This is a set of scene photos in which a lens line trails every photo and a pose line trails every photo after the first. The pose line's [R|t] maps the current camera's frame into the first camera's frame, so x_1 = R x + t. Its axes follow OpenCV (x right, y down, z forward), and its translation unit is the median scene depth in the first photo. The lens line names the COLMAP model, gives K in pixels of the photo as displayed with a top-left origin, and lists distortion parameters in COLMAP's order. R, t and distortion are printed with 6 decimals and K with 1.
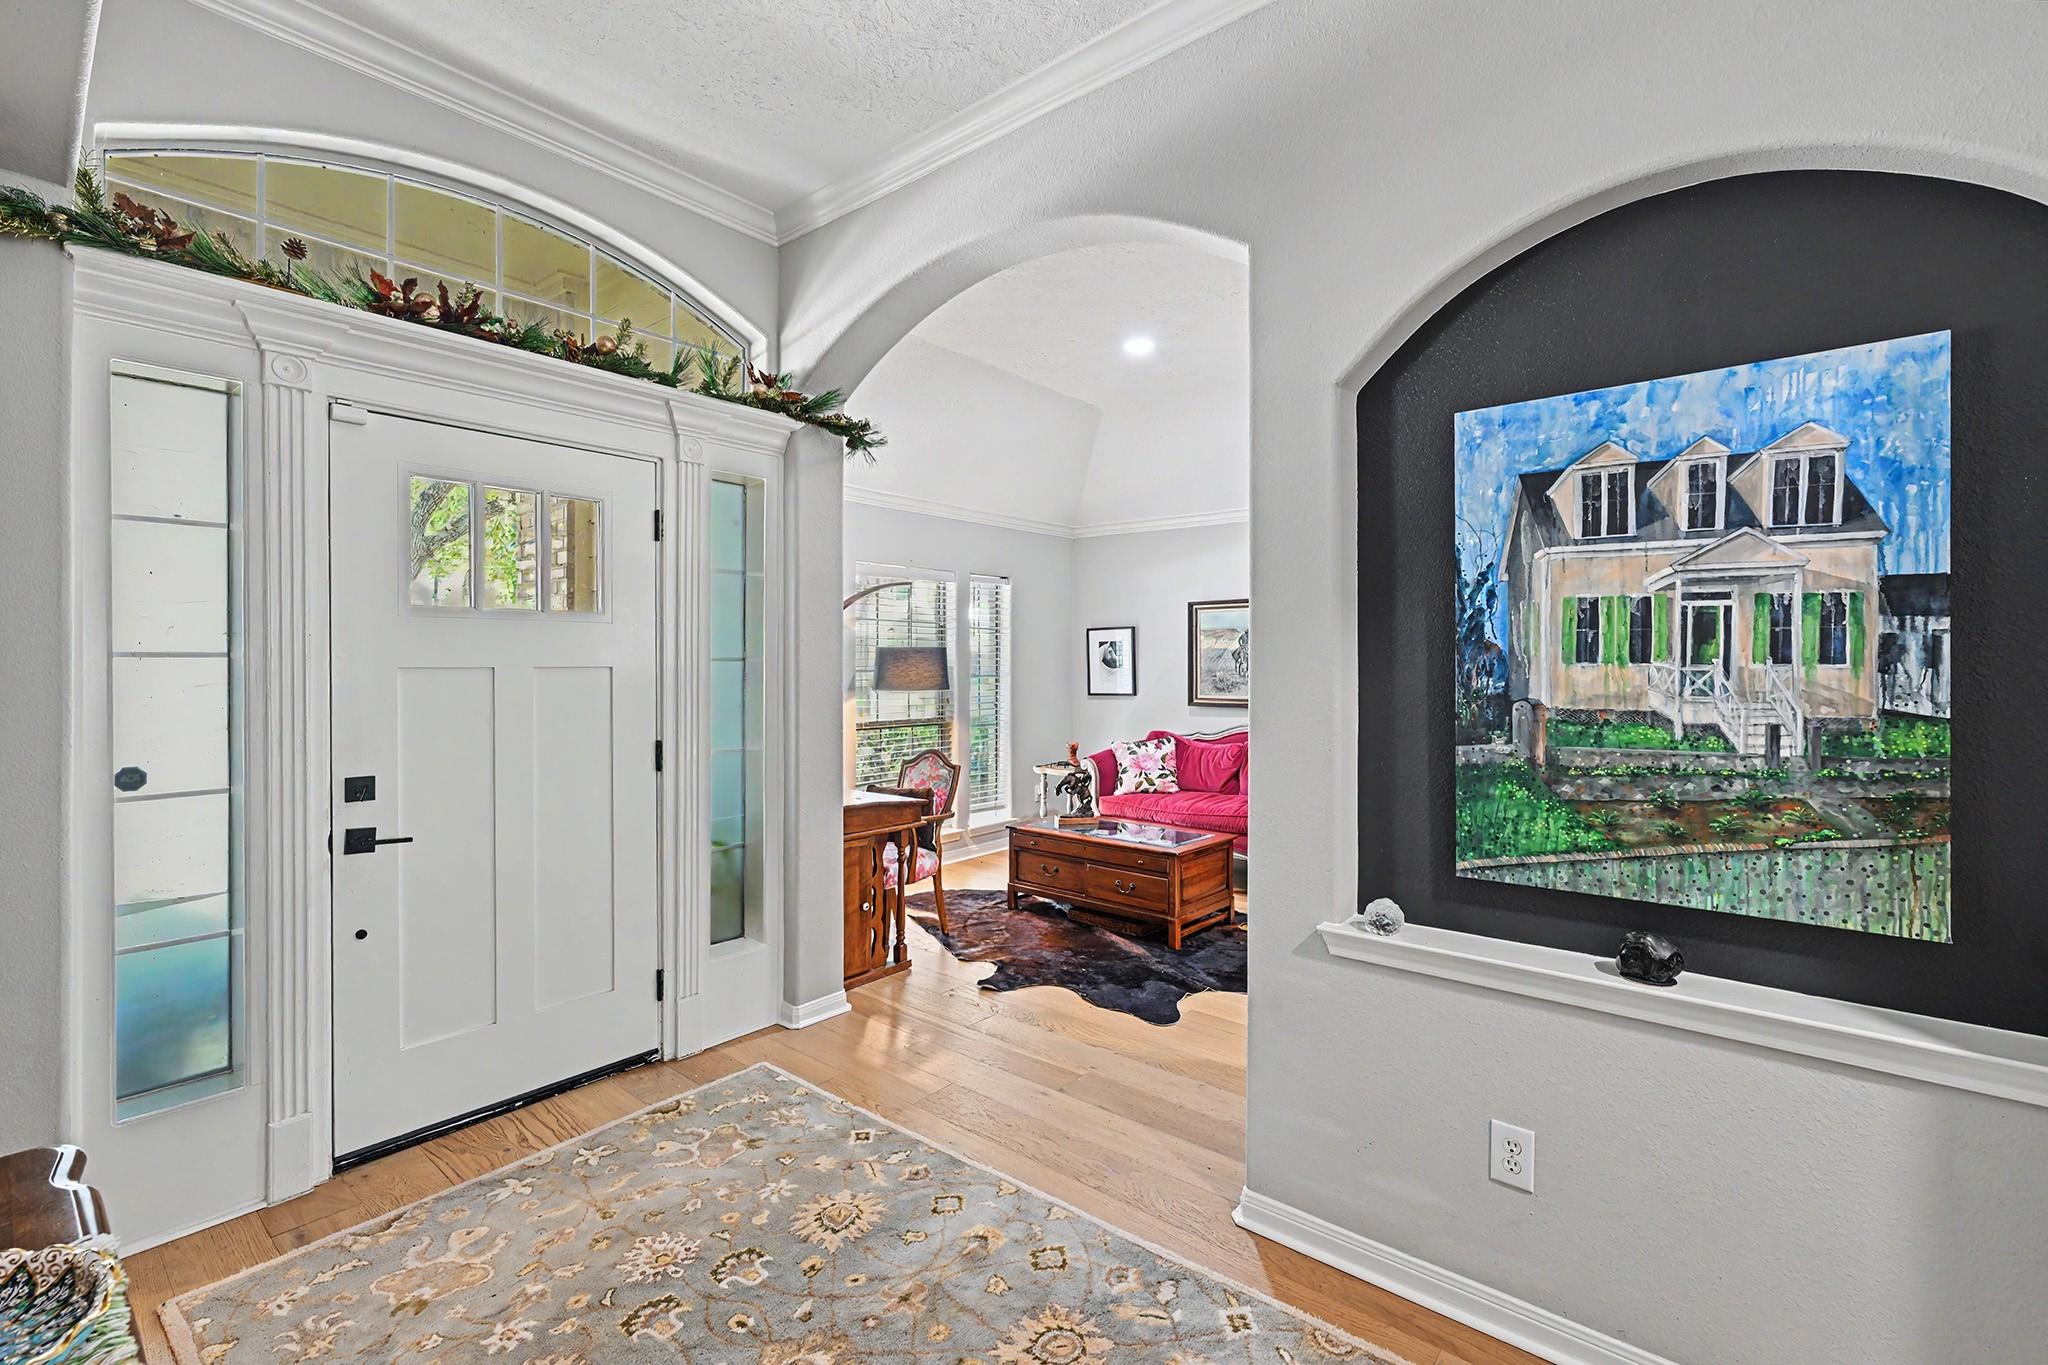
lens RADIAL K [[896.5, 0, 1025.8], [0, 896.5, 668.4], [0, 0, 1]] dist [0.001460, 0.000005]
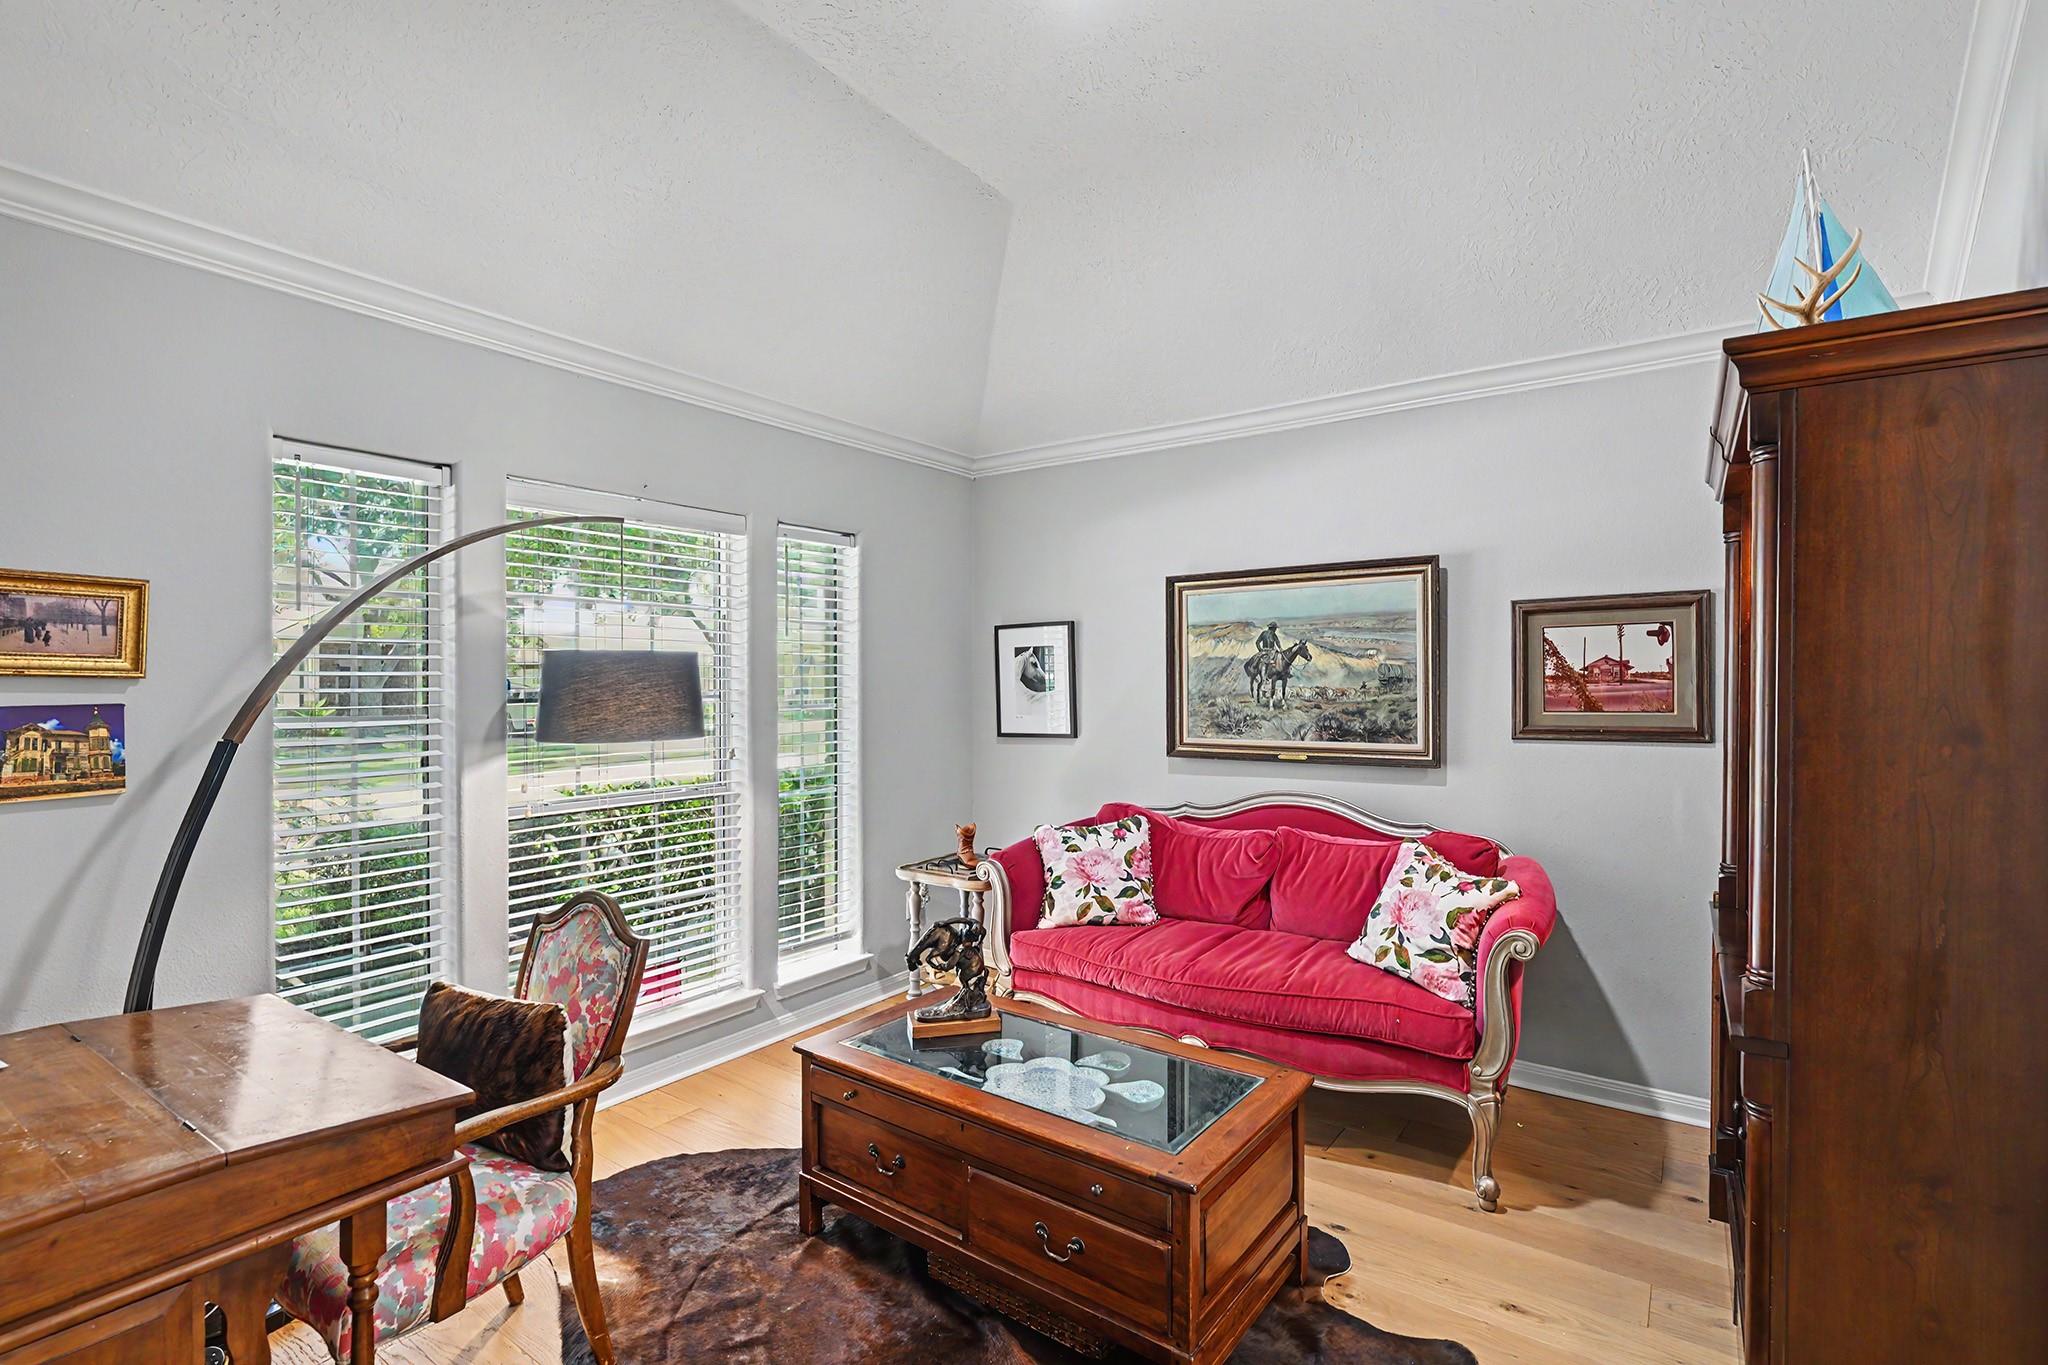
lens RADIAL K [[960.8, 0, 1020.8], [0, 960.8, 686.9], [0, 0, 1]] dist [-0.001456, -0.000042]
pose [[0.997593, -0.003963, 0.069232, 0.047799], [0.004092, 0.999990, -0.001724, -0.002504], [-0.069224, 0.002003, 0.997599, 0.418404]]
